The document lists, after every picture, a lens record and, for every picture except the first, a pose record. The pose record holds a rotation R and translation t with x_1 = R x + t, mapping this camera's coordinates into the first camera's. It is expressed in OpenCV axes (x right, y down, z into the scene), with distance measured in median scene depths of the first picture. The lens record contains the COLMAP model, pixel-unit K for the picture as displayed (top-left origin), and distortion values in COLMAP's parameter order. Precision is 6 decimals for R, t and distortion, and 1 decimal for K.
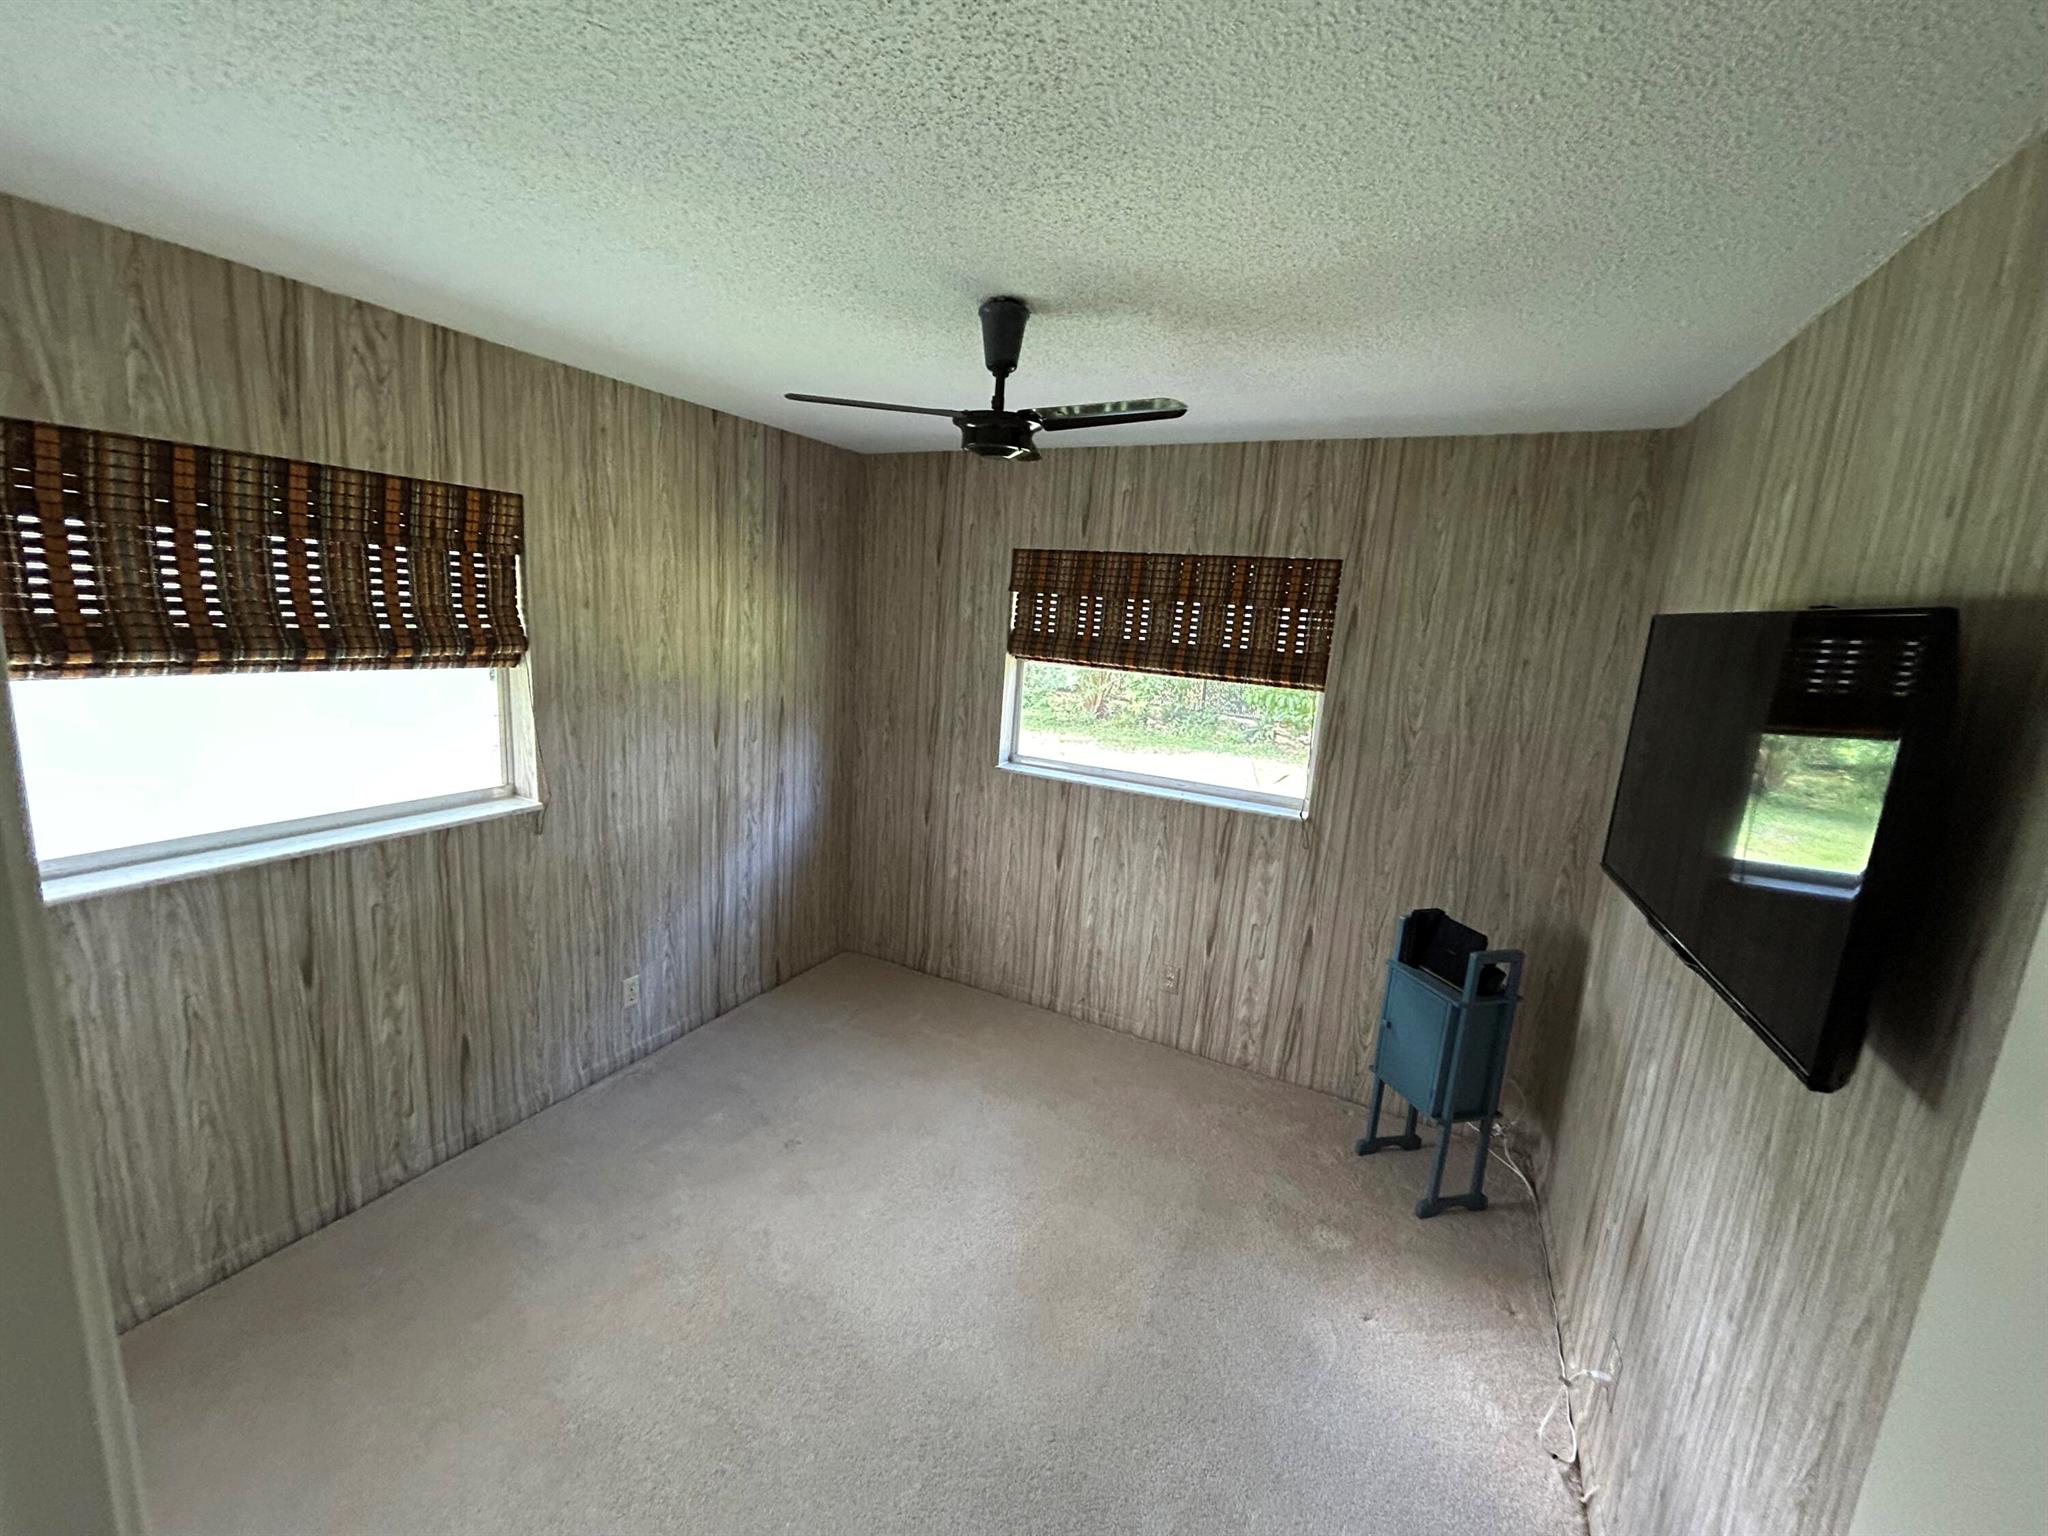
lens RADIAL K [[840.2, 0, 1024.0], [0, 840.2, 768.0], [0, 0, 1]] dist [-0.027550, 0.000253]
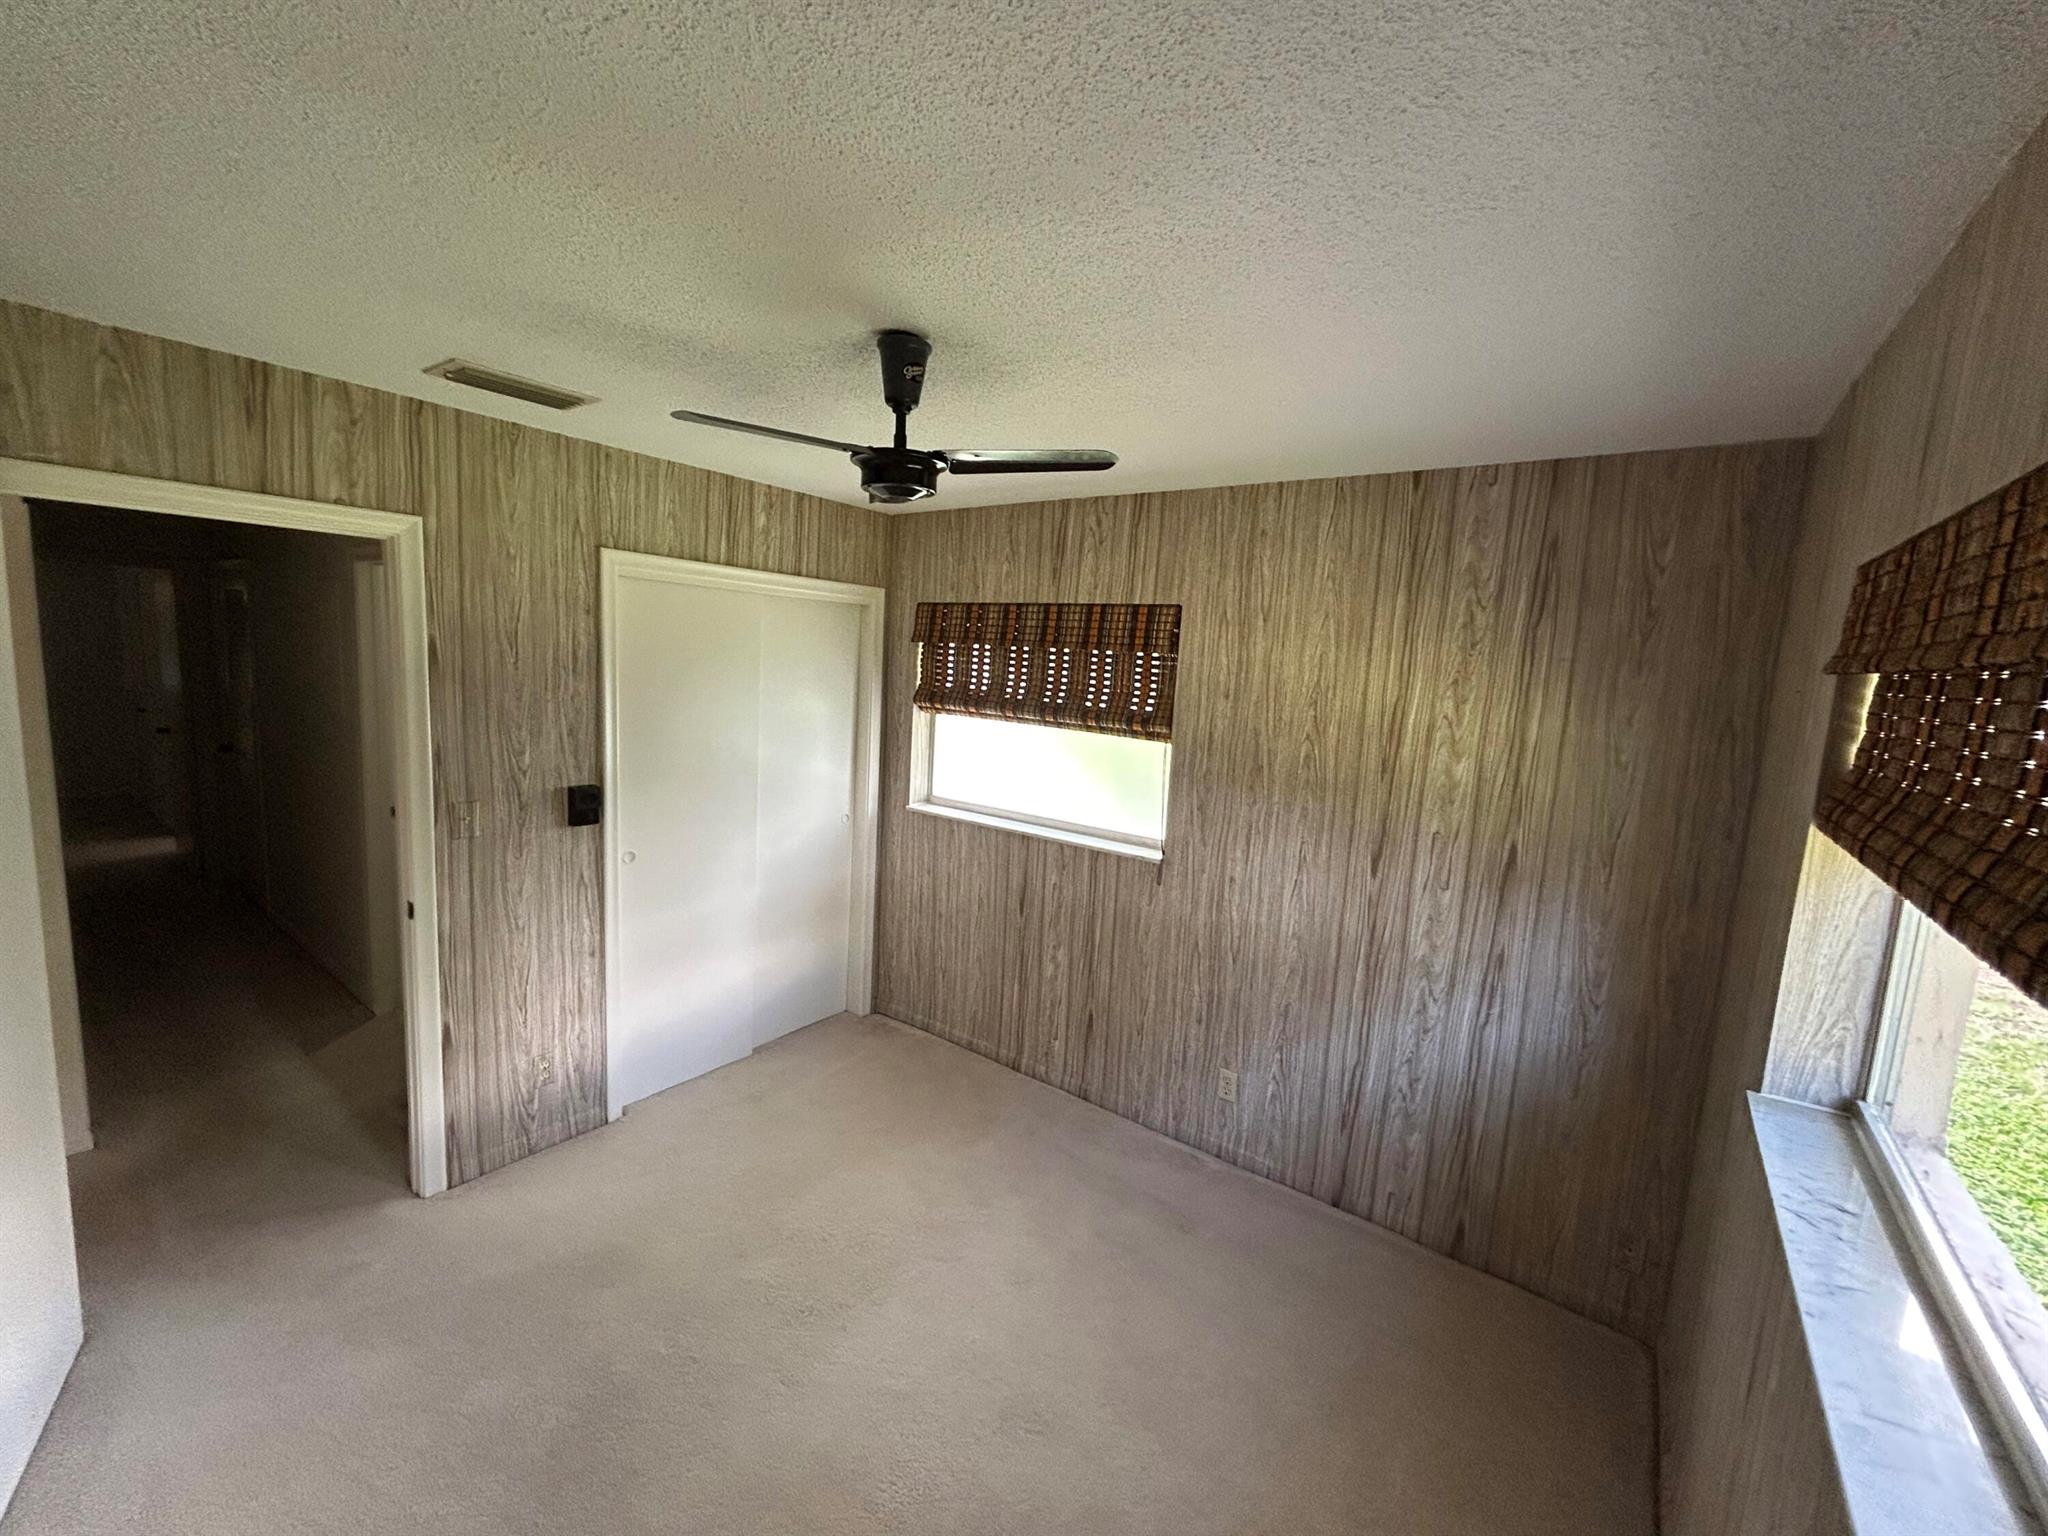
lens RADIAL K [[840.2, 0, 1024.0], [0, 840.2, 768.0], [0, 0, 1]] dist [-0.027550, 0.000253]
pose [[-0.207248, 0.041213, -0.977420, 0.603173], [-0.255682, 0.962104, 0.094781, -0.141611], [0.944285, 0.269552, -0.188857, 0.983800]]
